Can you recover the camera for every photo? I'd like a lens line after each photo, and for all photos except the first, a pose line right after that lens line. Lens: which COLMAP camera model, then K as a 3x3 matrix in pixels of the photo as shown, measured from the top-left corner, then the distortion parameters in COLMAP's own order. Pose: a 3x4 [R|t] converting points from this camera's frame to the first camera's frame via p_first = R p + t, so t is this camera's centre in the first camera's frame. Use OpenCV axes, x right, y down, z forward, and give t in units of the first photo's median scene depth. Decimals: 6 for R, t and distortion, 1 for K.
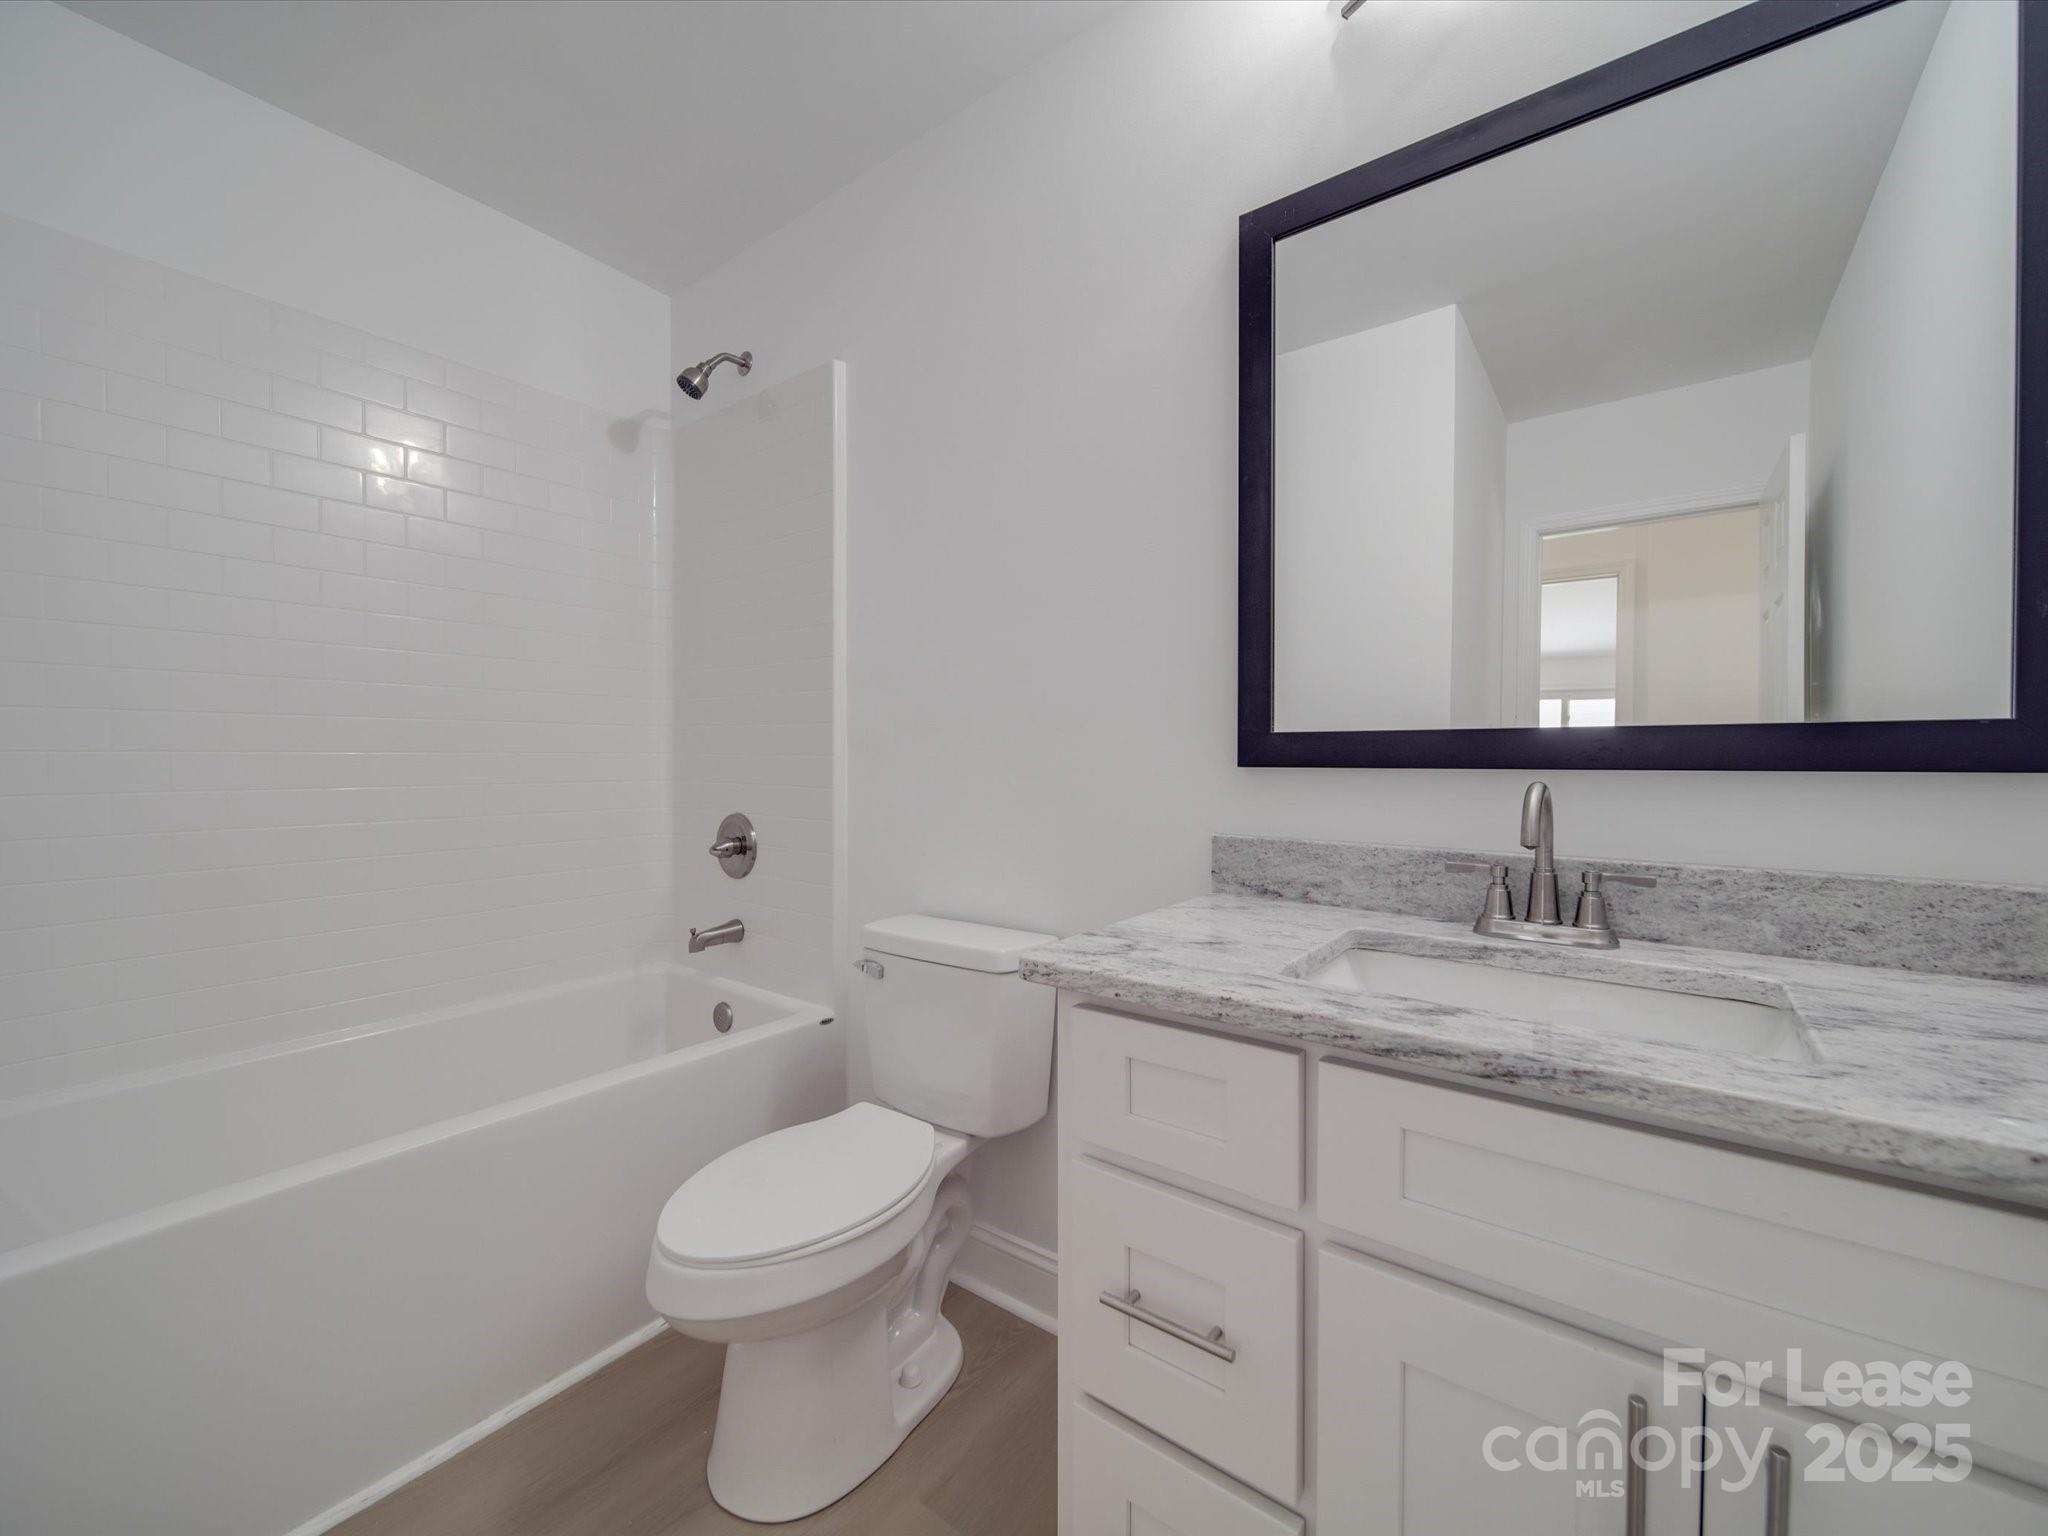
lens RADIAL K [[814.9, 0, 1035.0], [0, 814.9, 769.5], [0, 0, 1]] dist [-0.000579, -0.000419]
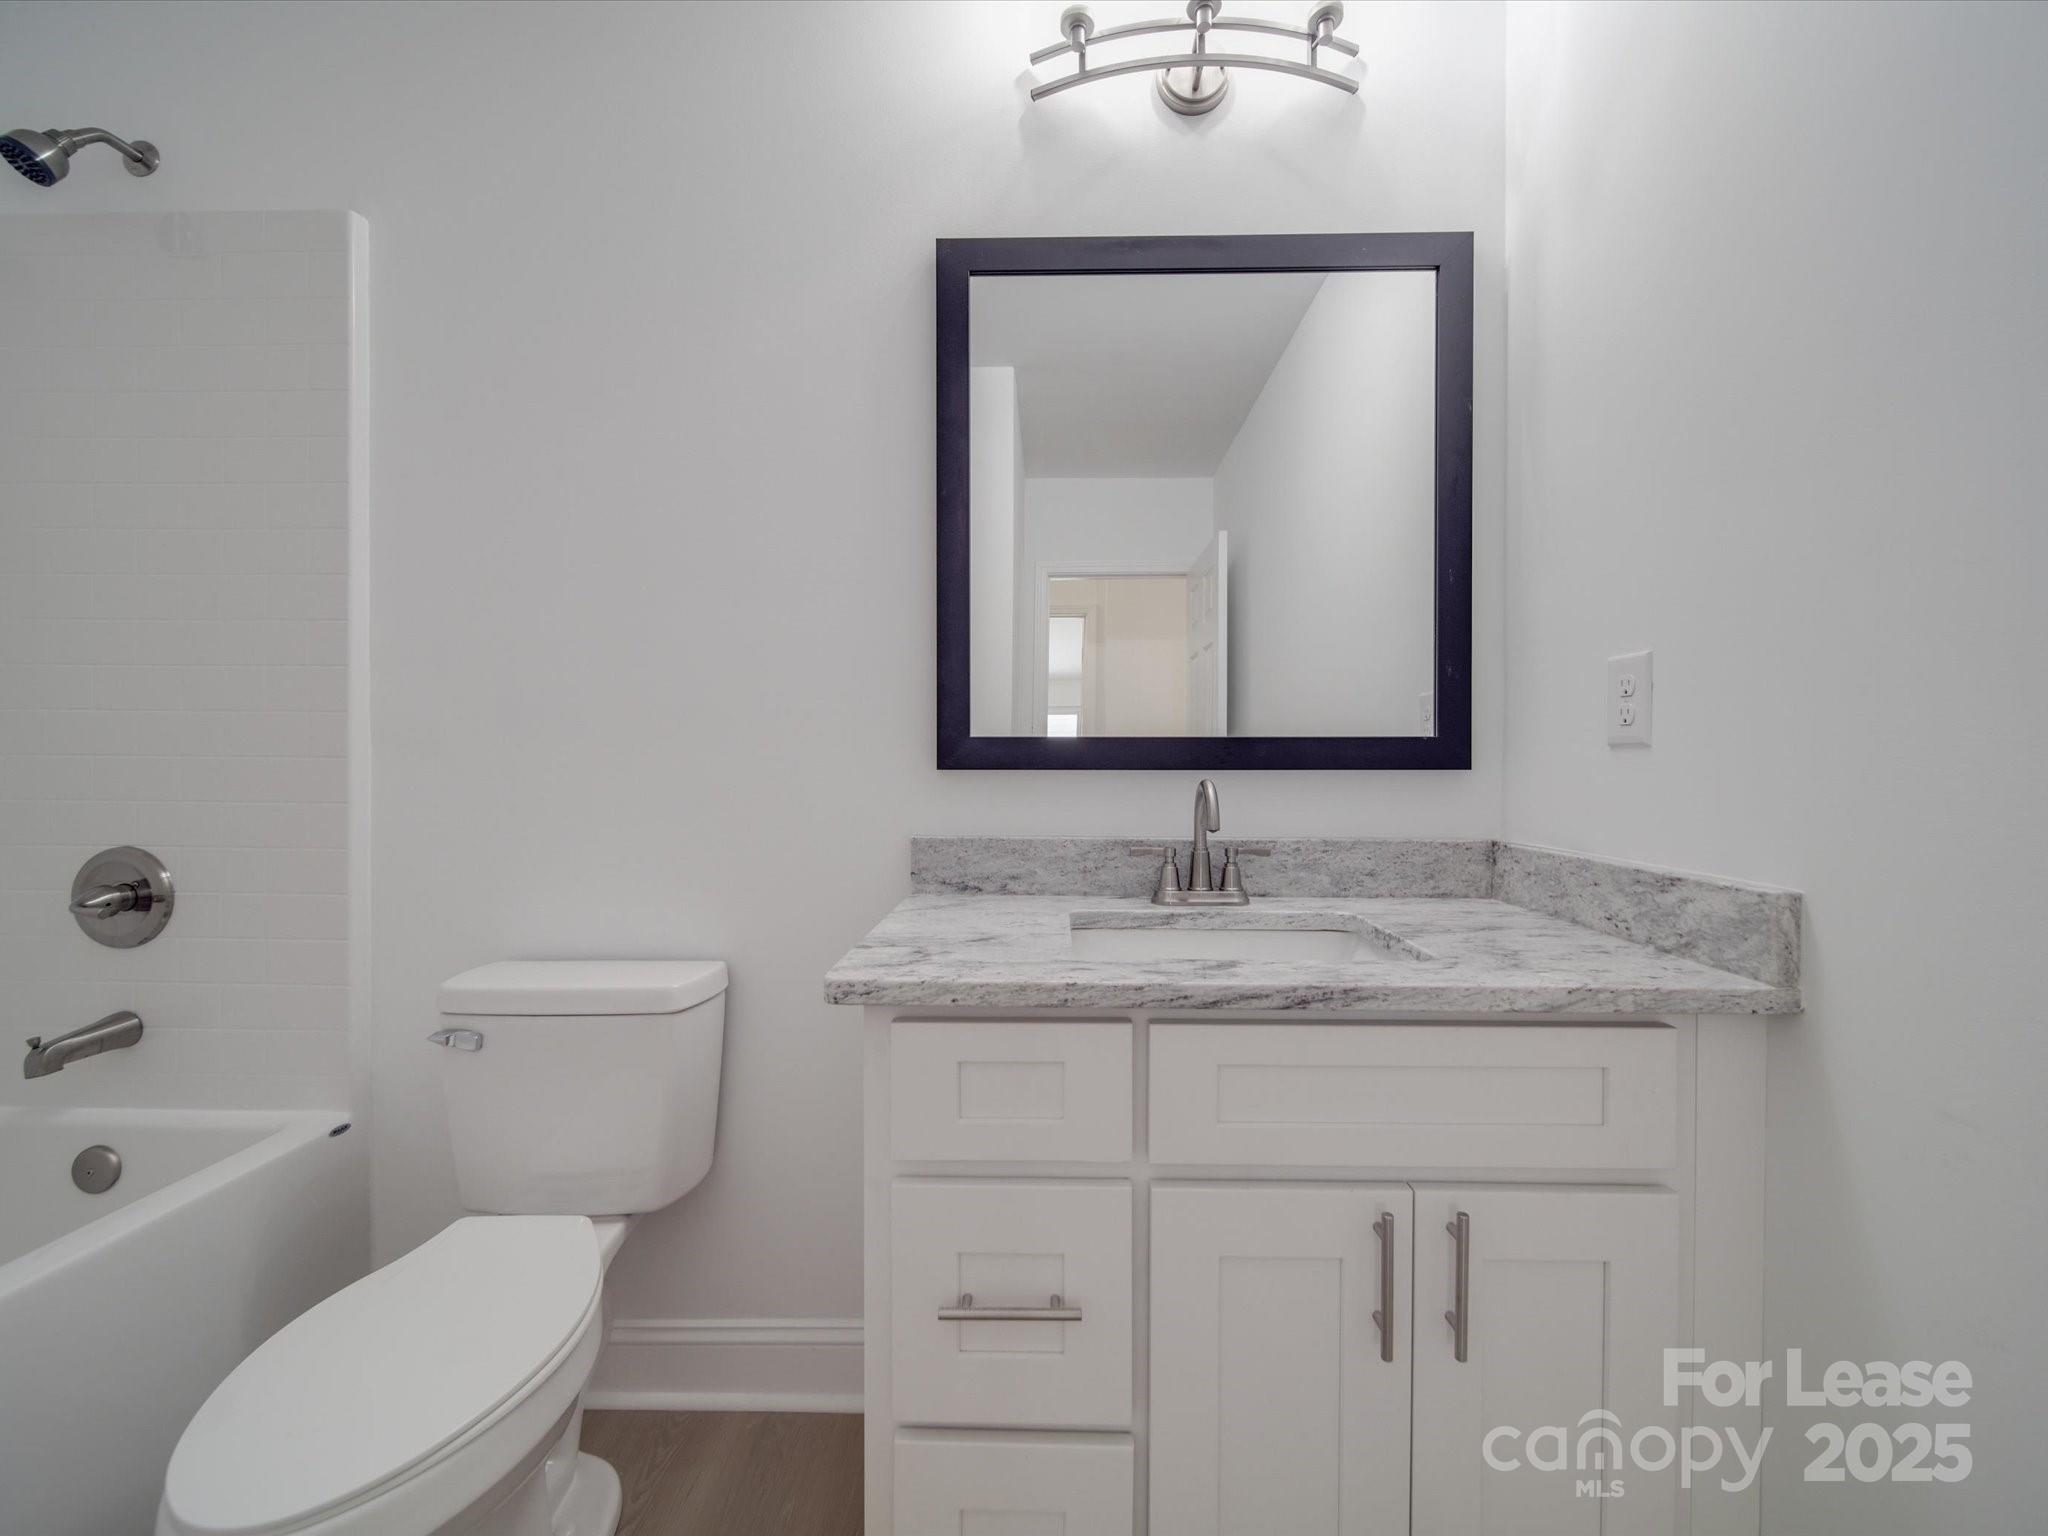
lens RADIAL K [[814.9, 0, 1035.0], [0, 814.9, 769.5], [0, 0, 1]] dist [-0.000579, -0.000419]
pose [[0.812545, -0.006058, 0.582866, -0.311700], [0.008765, 0.999960, -0.001826, -0.000566], [-0.582832, 0.006592, 0.812566, 0.109614]]
